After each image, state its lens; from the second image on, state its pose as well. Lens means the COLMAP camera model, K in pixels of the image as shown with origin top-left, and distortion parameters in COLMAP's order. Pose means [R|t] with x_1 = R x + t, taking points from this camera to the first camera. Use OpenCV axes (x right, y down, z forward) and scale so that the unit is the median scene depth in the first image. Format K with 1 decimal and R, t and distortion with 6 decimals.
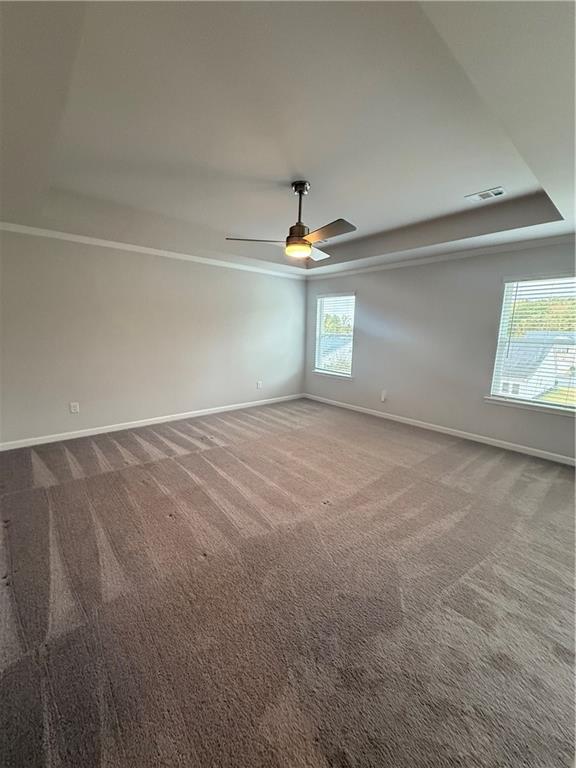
lens RADIAL K [[305.8, 0, 287.0], [0, 305.8, 383.0], [0, 0, 1]] dist [0.001772, -0.000471]
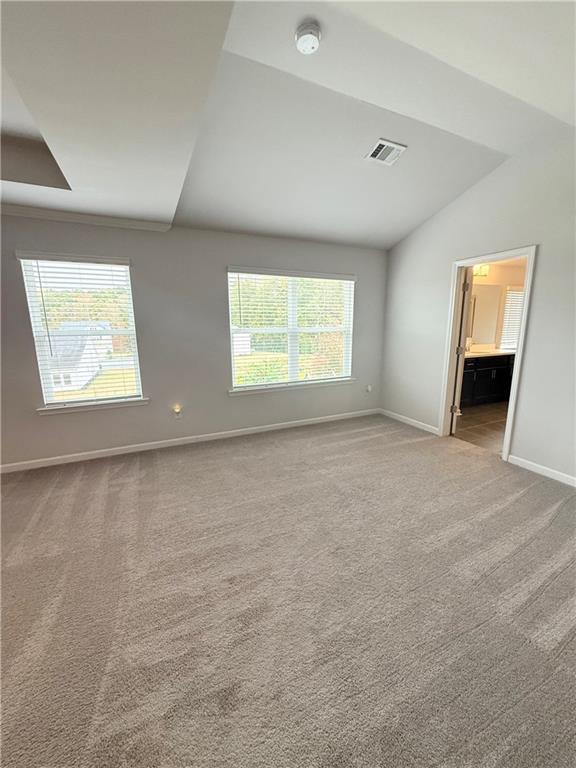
lens RADIAL K [[305.8, 0, 287.0], [0, 305.8, 383.0], [0, 0, 1]] dist [0.001772, -0.000471]
pose [[0.282022, -0.204738, 0.937308, 0.157126], [0.174780, 0.971580, 0.159635, -0.038599], [-0.943354, 0.118802, 0.309791, 0.224558]]
